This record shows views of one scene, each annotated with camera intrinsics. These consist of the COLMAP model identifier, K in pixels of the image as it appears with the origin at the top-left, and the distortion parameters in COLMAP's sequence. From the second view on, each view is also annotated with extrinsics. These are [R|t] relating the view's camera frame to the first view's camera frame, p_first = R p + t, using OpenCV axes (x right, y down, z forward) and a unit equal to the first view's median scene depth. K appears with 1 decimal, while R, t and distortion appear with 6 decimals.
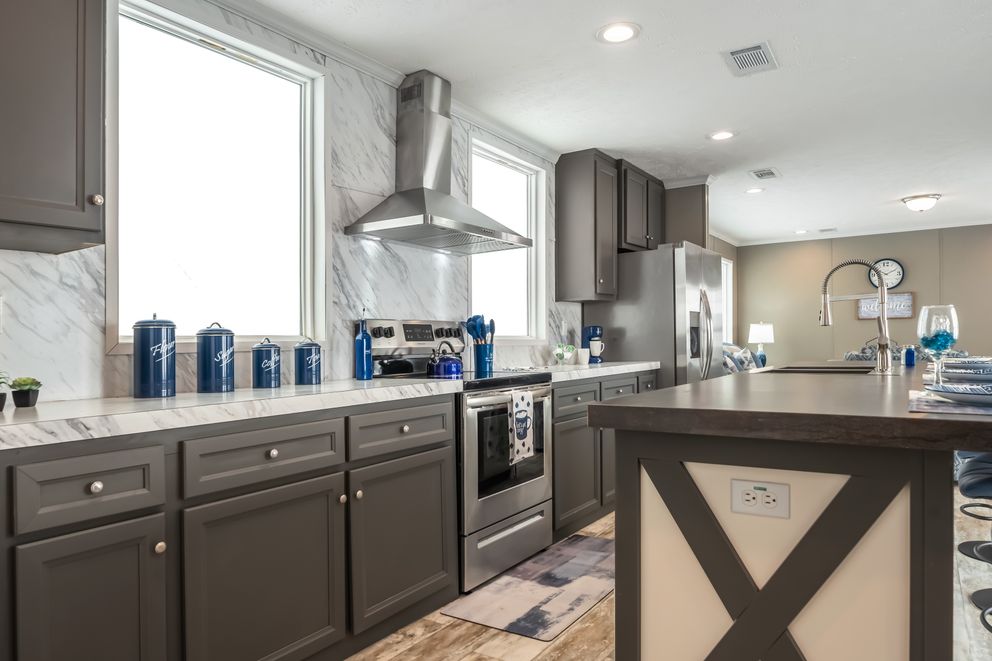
lens RADIAL K [[636.5, 0, 497.4], [0, 636.5, 356.7], [0, 0, 1]] dist [-0.026872, 0.001233]
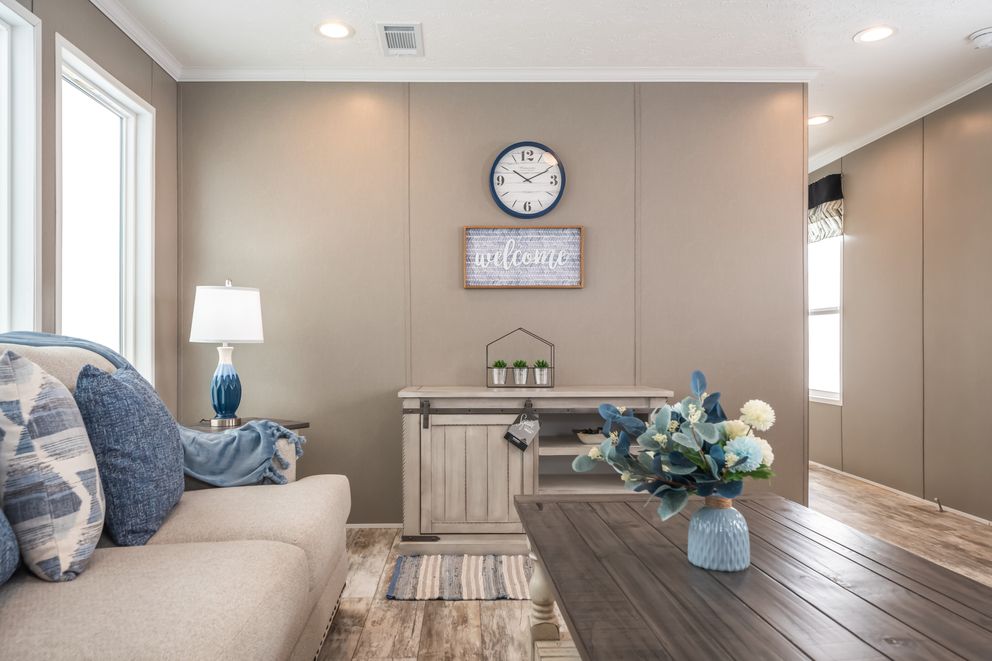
lens RADIAL K [[680.6, 0, 465.0], [0, 680.6, 341.2], [0, 0, 1]] dist [0.000796, 0.001727]
pose [[0.825215, 0.021512, 0.564409, 0.834558], [0.000652, 0.999238, -0.039038, -0.019654], [-0.564818, 0.032583, 0.824572, 1.644739]]
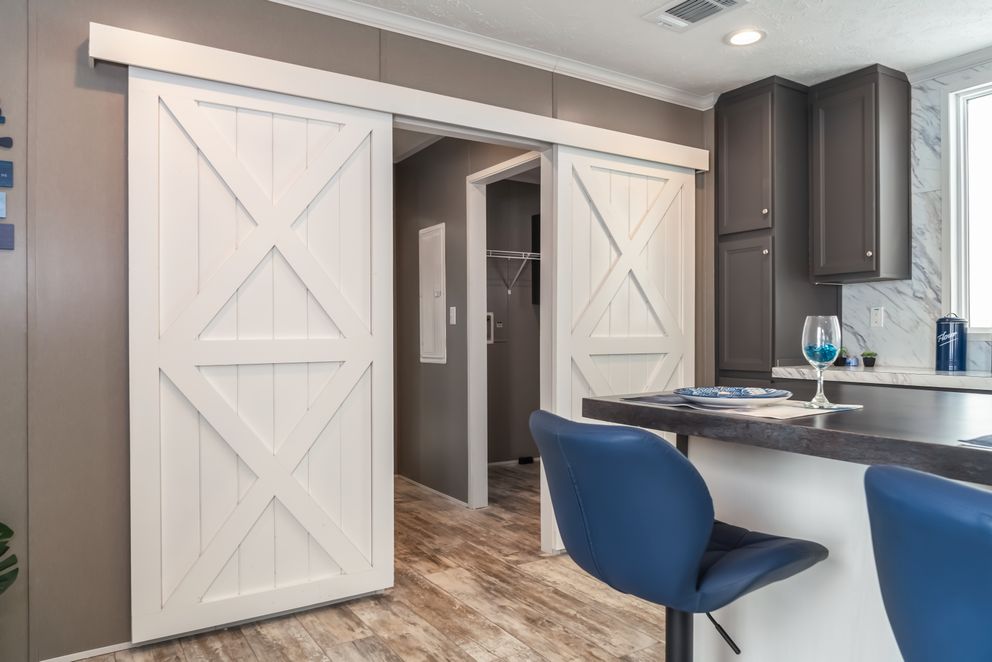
lens RADIAL K [[715.3, 0, 516.3], [0, 715.3, 335.2], [0, 0, 1]] dist [-0.002642, -0.002577]
pose [[-0.405300, 0.024159, -0.913864, 0.879501], [-0.013410, 0.999386, 0.032367, -0.036943], [0.914085, 0.025373, -0.404727, 0.488454]]
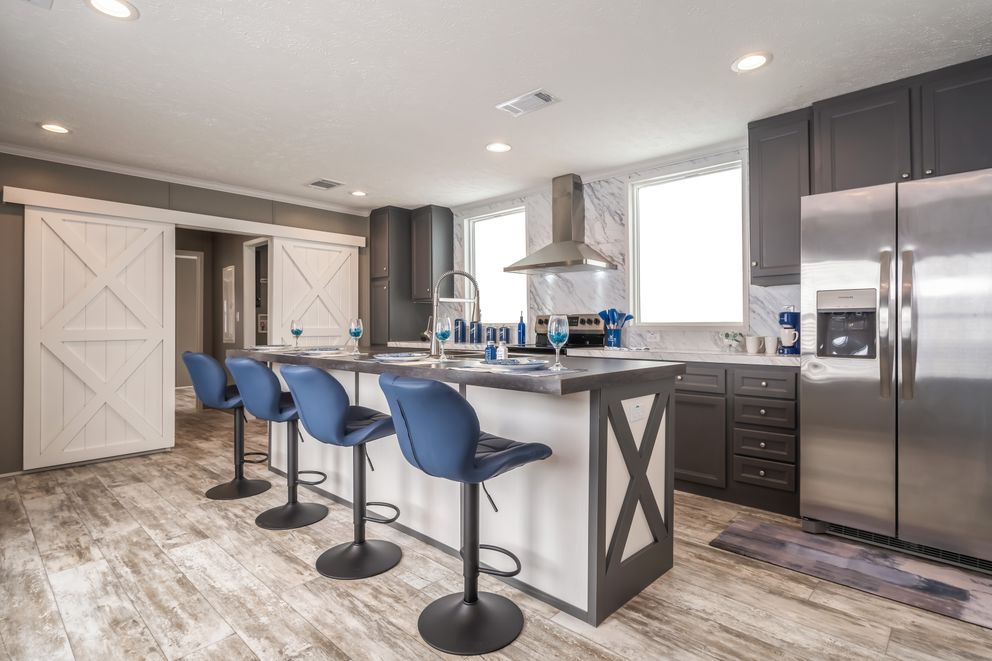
lens RADIAL K [[506.2, 0, 496.9], [0, 506.2, 320.1], [0, 0, 1]] dist [0.003800, 0.001083]
pose [[-0.163663, 0.008109, -0.986483, 1.308592], [-0.017299, 0.999789, 0.011089, -0.054268], [0.986365, 0.018880, -0.163488, 1.044335]]
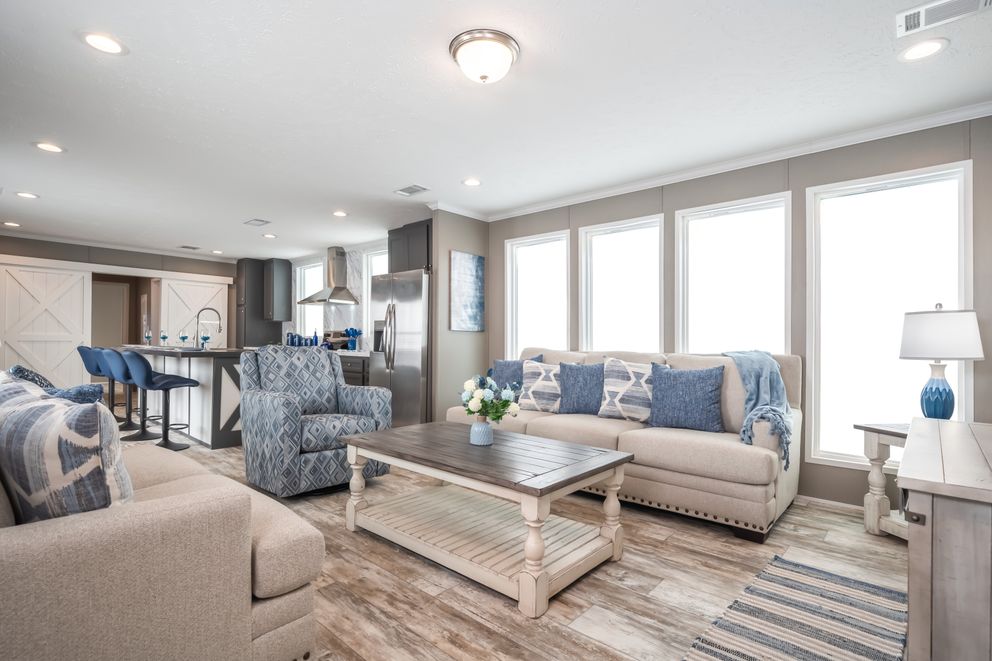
lens RADIAL K [[478.5, 0, 496.6], [0, 478.5, 344.9], [0, 0, 1]] dist [0.002015, 0.000324]
pose [[-0.131001, 0.020837, -0.991163, 1.984270], [-0.035501, 0.999039, 0.025694, -0.075178], [0.990746, 0.038553, -0.130136, 2.036601]]
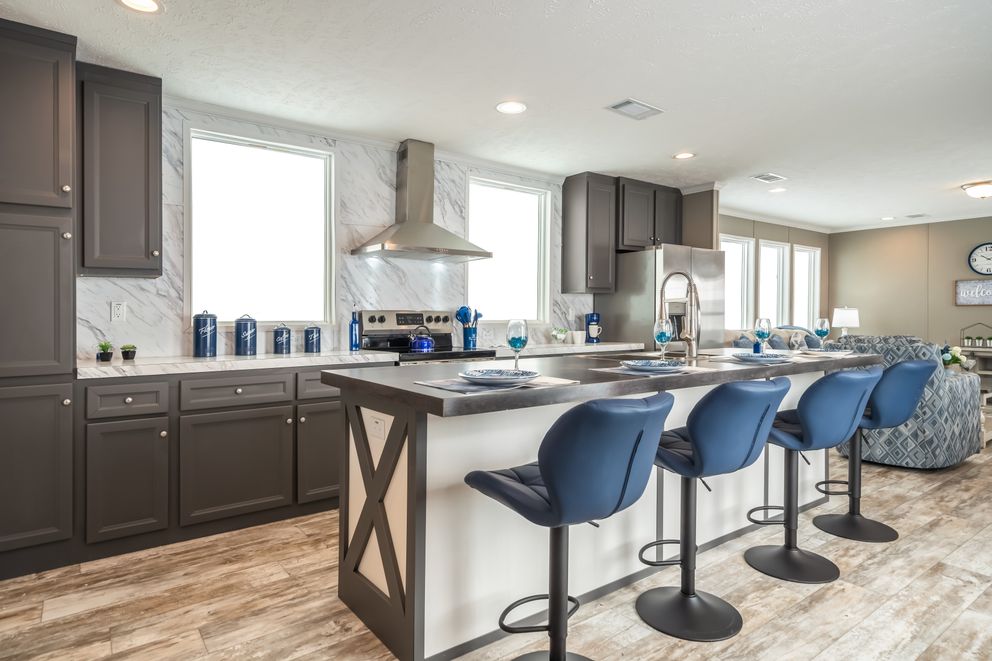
lens RADIAL K [[562.5, 0, 496.0], [0, 562.5, 330.5], [0, 0, 1]] dist [-0.000626, 0.000425]
pose [[0.942286, 0.026331, -0.333773, 0.495375], [-0.024471, 0.999653, 0.009776, -0.029525], [0.333915, -0.001044, 0.942603, -0.146559]]
